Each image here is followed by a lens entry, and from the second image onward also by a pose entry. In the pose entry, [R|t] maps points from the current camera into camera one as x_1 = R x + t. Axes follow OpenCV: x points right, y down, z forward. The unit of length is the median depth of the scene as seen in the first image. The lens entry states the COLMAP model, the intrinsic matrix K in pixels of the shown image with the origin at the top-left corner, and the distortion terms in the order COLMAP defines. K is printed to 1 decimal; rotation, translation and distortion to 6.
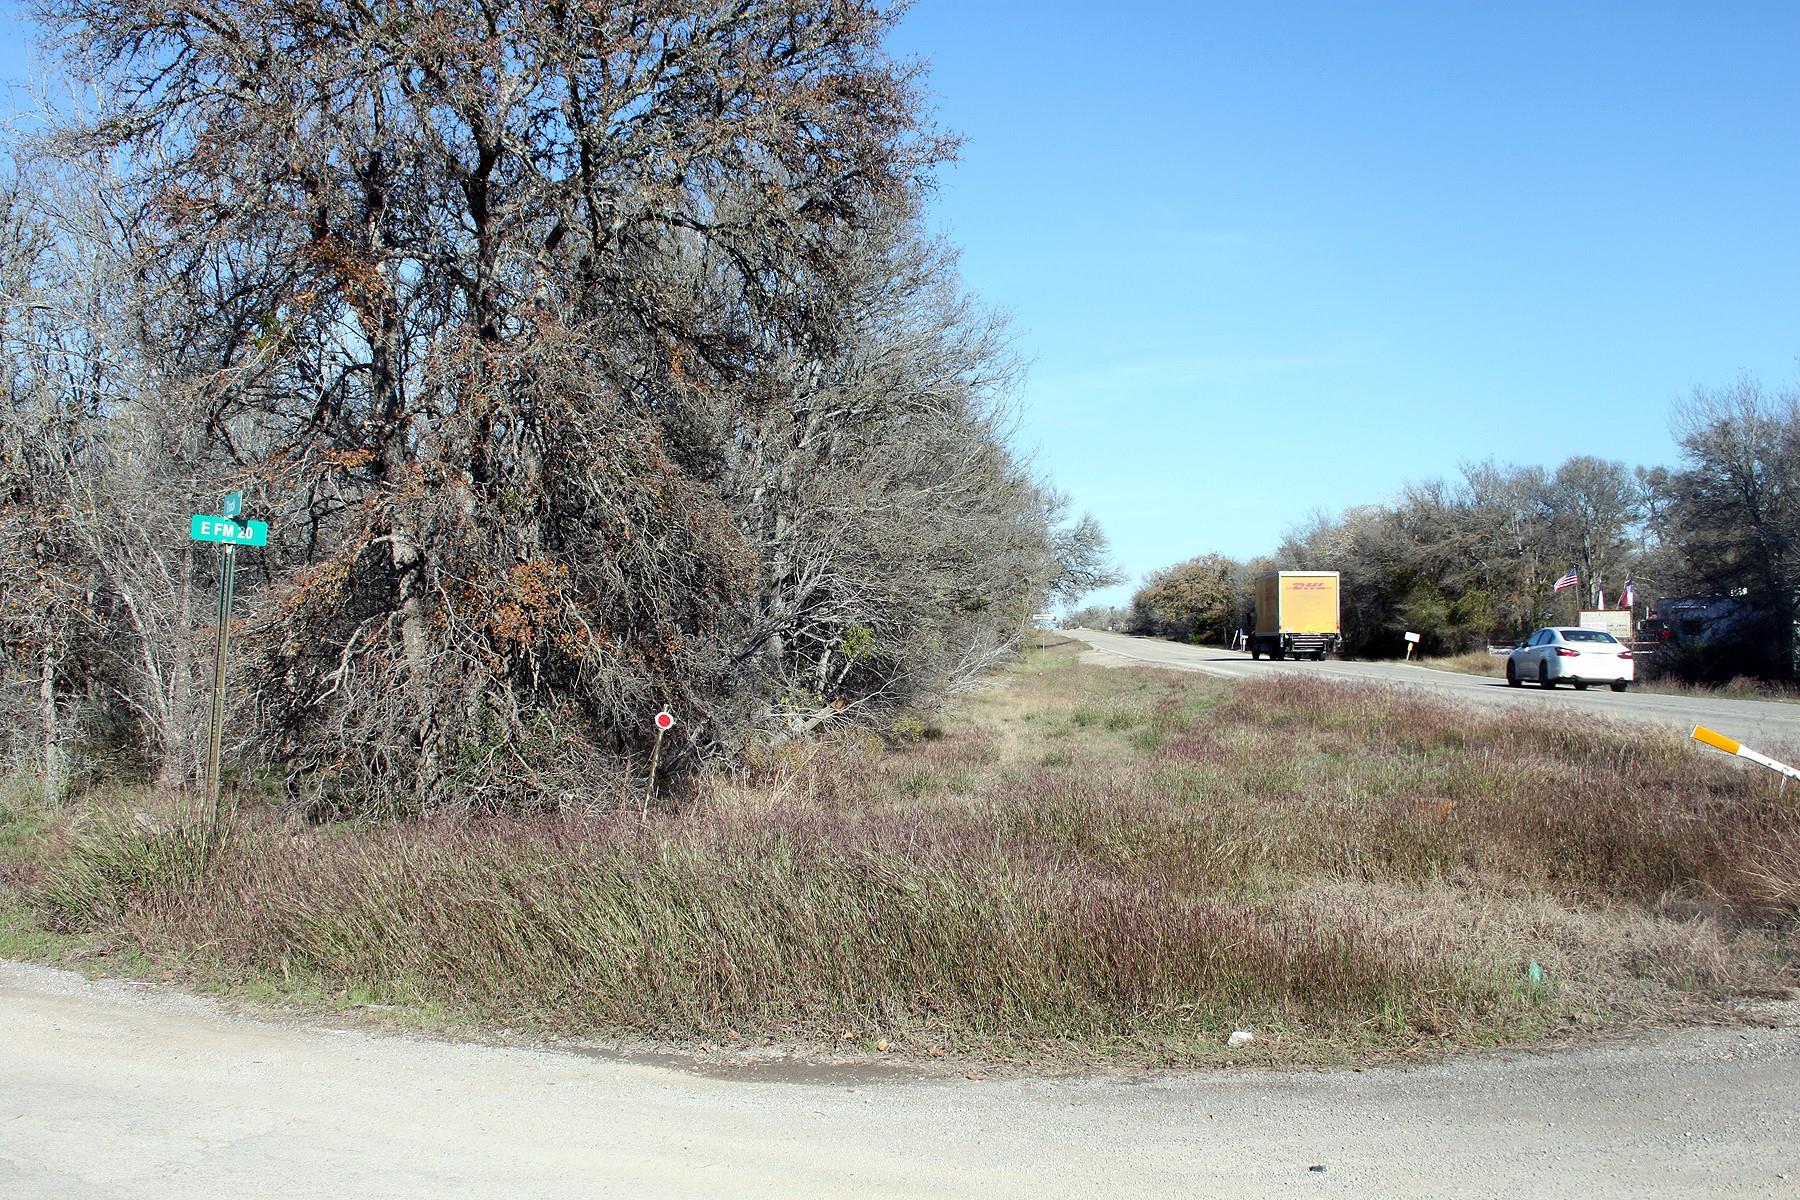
lens RADIAL K [[1966.6, 0, 900.0], [0, 1966.6, 600.0], [0, 0, 1]] dist [0.004612, 0.002967]
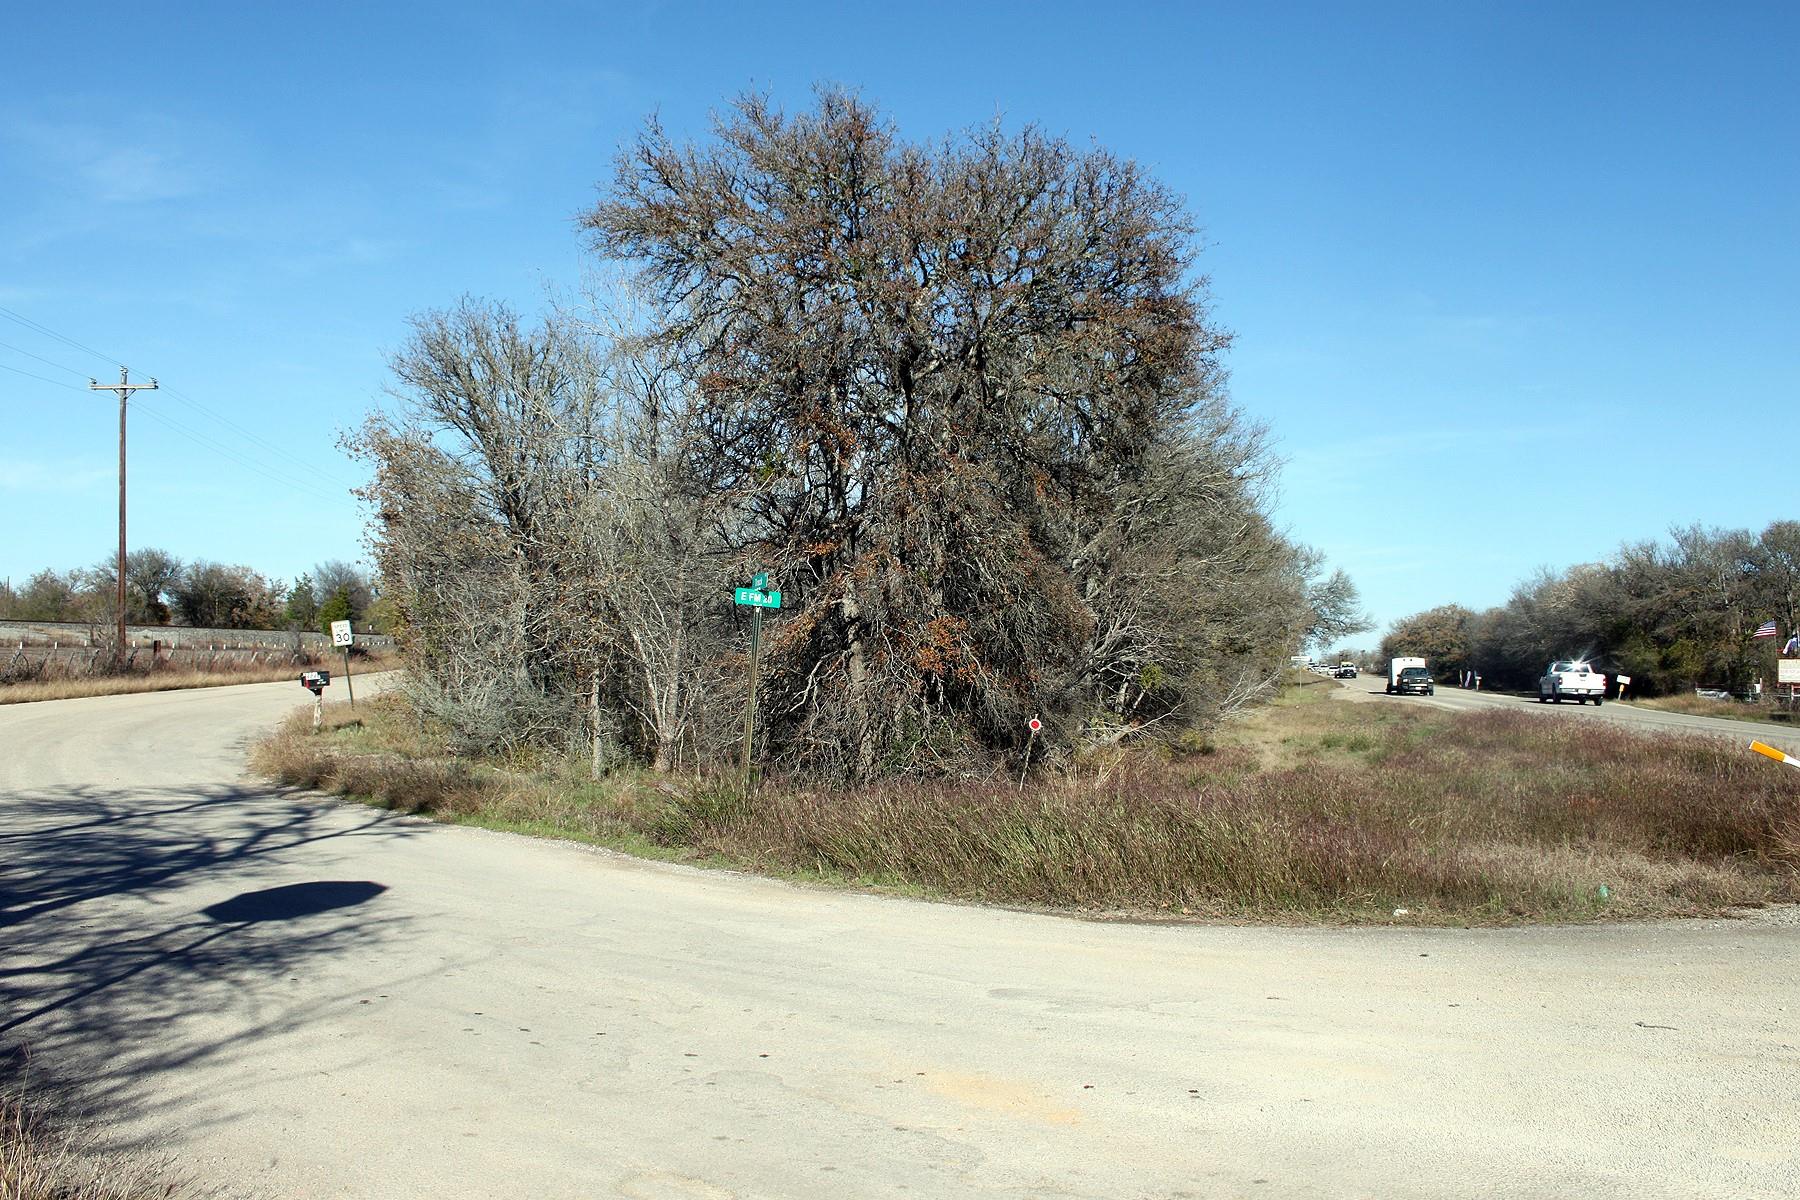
lens RADIAL K [[1692.7, 0, 896.0], [0, 1692.7, 574.1], [0, 0, 1]] dist [-0.110878, 0.119473]
pose [[0.986559, 0.005247, -0.163318, -0.007695], [-0.011685, 0.999191, -0.038480, -0.002138], [0.162984, 0.039871, 0.985823, -0.189194]]
